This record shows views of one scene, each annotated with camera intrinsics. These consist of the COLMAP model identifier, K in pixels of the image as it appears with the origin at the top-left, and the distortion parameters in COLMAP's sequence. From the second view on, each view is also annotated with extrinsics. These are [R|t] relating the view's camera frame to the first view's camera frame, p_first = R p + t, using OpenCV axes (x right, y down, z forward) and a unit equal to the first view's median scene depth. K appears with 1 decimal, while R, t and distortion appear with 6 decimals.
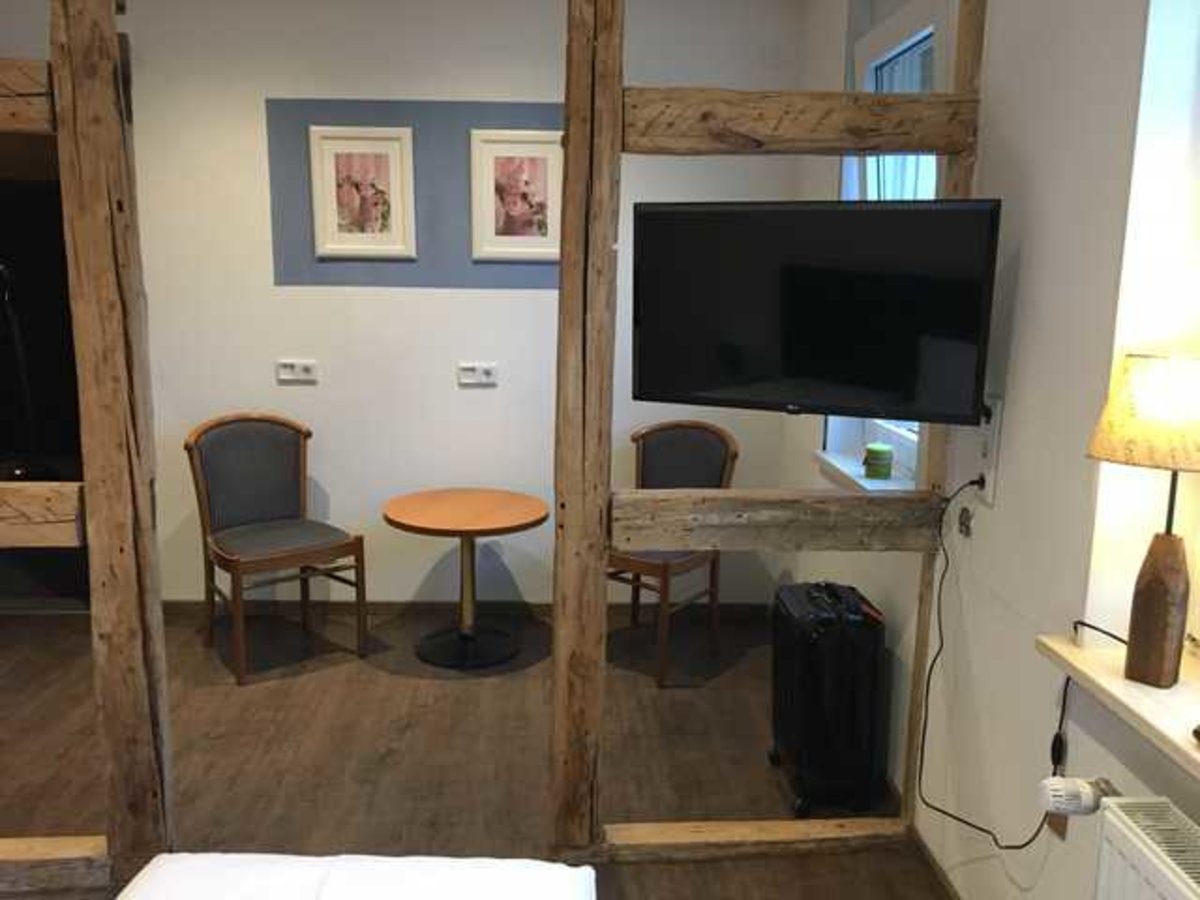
lens RADIAL K [[1008.9, 0, 597.0], [0, 1008.9, 456.8], [0, 0, 1]] dist [0.058445, -0.000422]
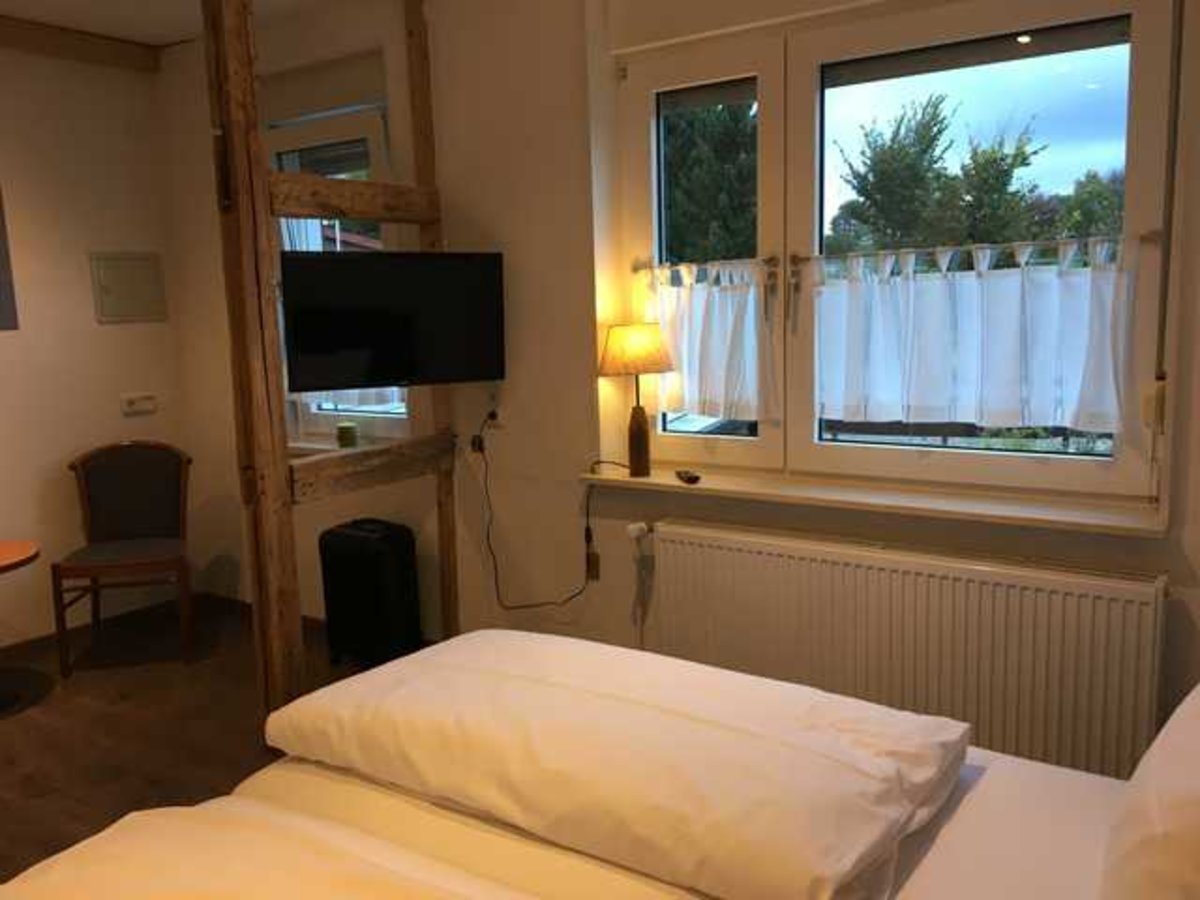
lens RADIAL K [[1018.2, 0, 600.0], [0, 1018.2, 450.0], [0, 0, 1]] dist [0.049762, 0.000252]
pose [[0.599938, -0.148998, 0.786050, -0.492411], [0.188564, 0.981160, 0.042063, 0.024683], [-0.777508, 0.122985, 0.616730, -0.106162]]
